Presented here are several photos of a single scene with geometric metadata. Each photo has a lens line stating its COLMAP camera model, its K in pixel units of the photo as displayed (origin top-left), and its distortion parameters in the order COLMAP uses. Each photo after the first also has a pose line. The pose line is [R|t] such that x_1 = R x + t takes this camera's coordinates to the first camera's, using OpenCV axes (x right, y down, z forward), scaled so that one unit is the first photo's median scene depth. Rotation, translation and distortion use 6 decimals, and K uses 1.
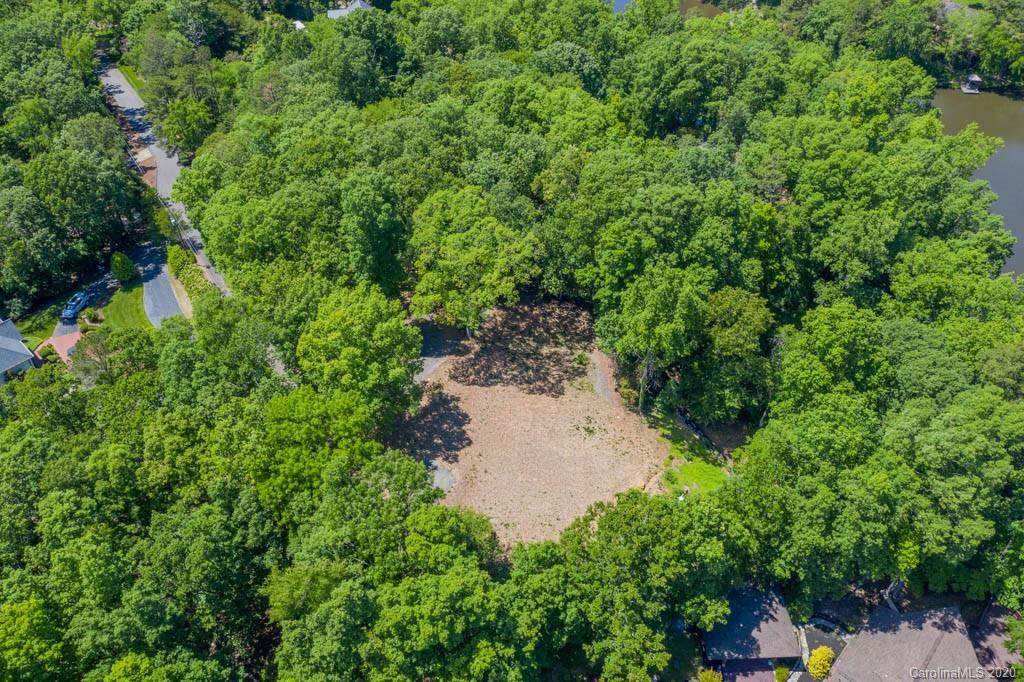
lens RADIAL K [[812.1, 0, 509.1], [0, 812.1, 339.8], [0, 0, 1]] dist [-0.012416, 0.003620]
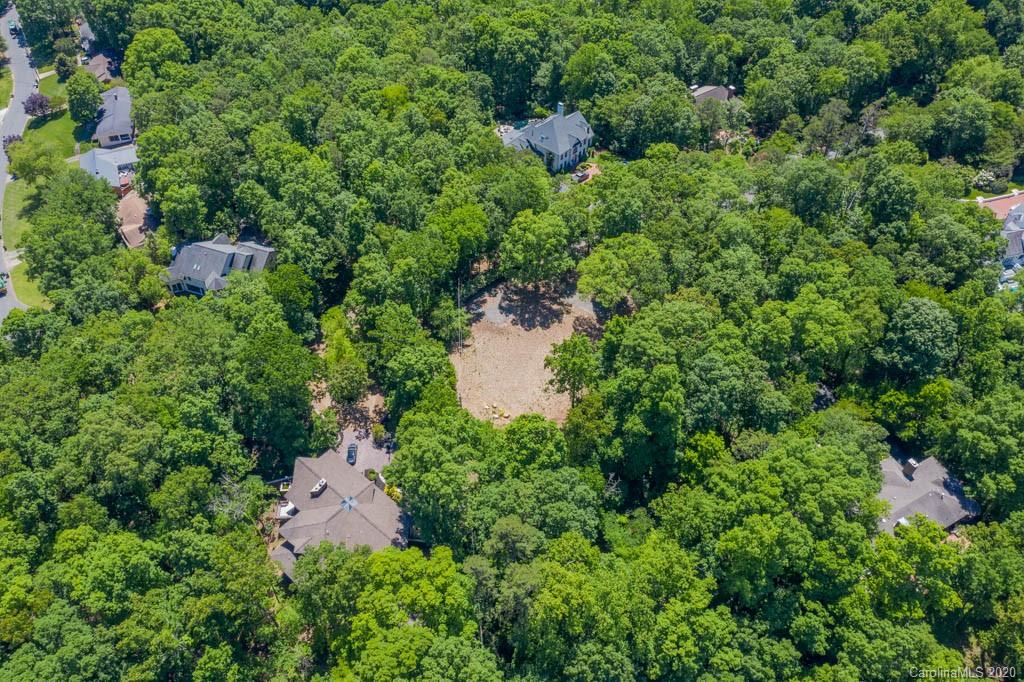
lens RADIAL K [[812.1, 0, 510.8], [0, 812.1, 338.6], [0, 0, 1]] dist [-0.012416, 0.003620]
pose [[0.017435, 0.732843, -0.680174, 1.033025], [-0.673418, 0.511447, 0.533789, -0.690932], [0.739056, 0.448736, 0.502427, 0.107358]]
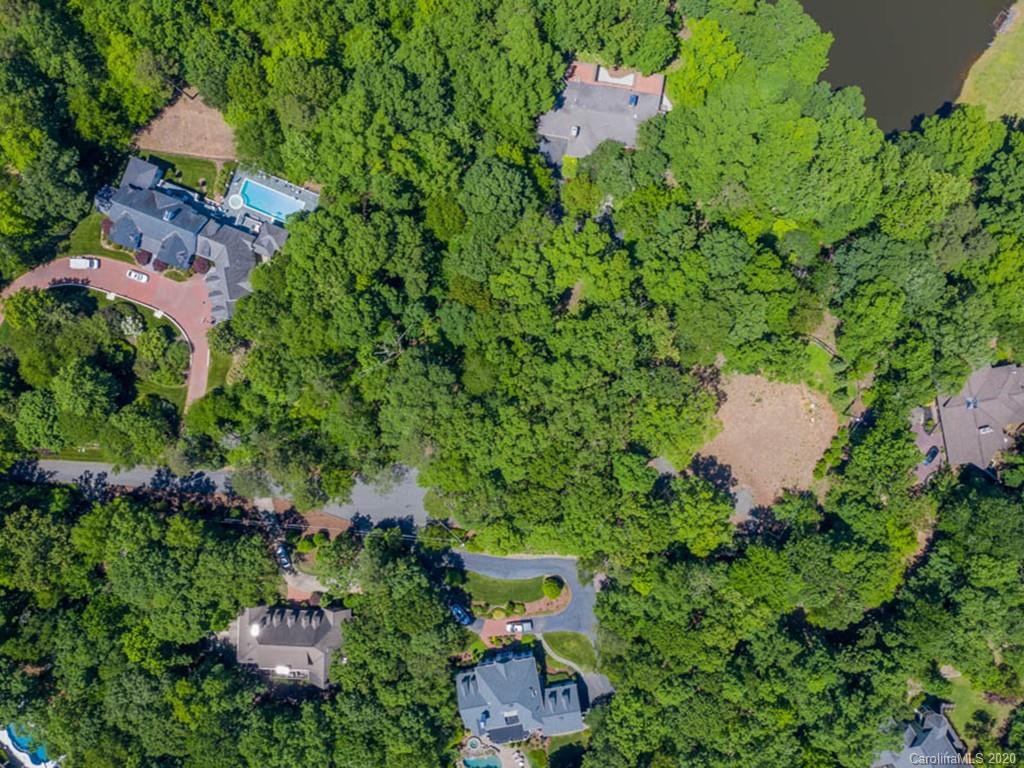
lens RADIAL K [[904.2, 0, 512.6], [0, 904.2, 378.5], [0, 0, 1]] dist [-0.009540, -0.008404]
pose [[0.595744, -0.802644, -0.029202, -0.106291], [0.546561, 0.378495, 0.747002, -1.480786], [-0.588524, -0.460982, 0.664180, 0.078289]]
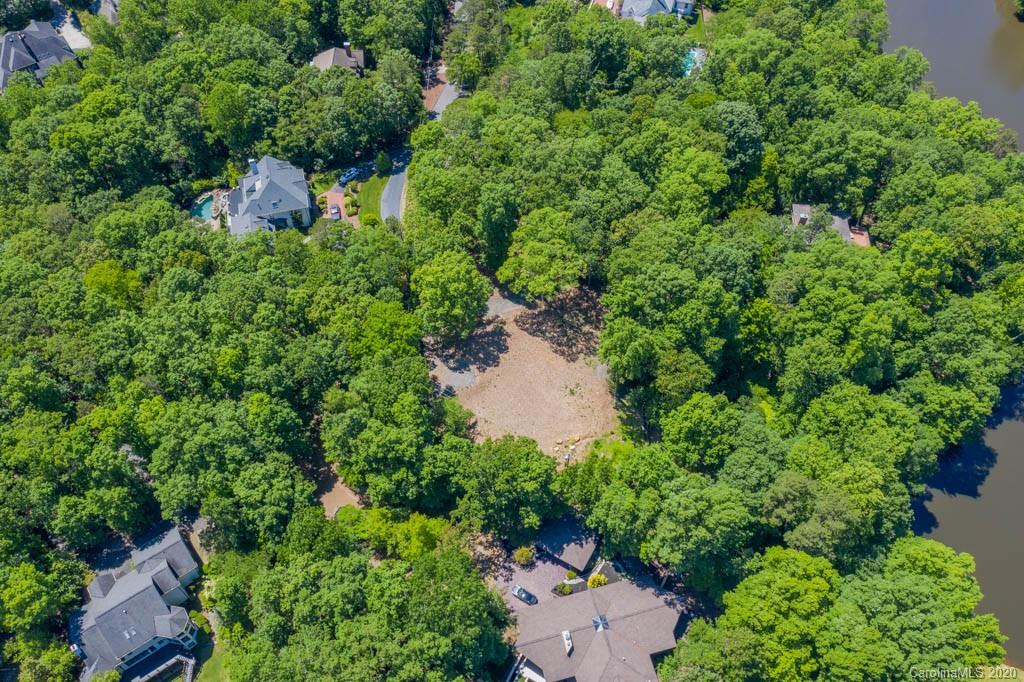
lens RADIAL K [[812.1, 0, 506.7], [0, 812.1, 335.4], [0, 0, 1]] dist [-0.012416, 0.003620]
pose [[0.842235, 0.433514, -0.320476, 0.413720], [-0.358857, 0.894442, 0.266825, -0.327373], [0.402320, -0.109724, 0.908900, -0.402883]]
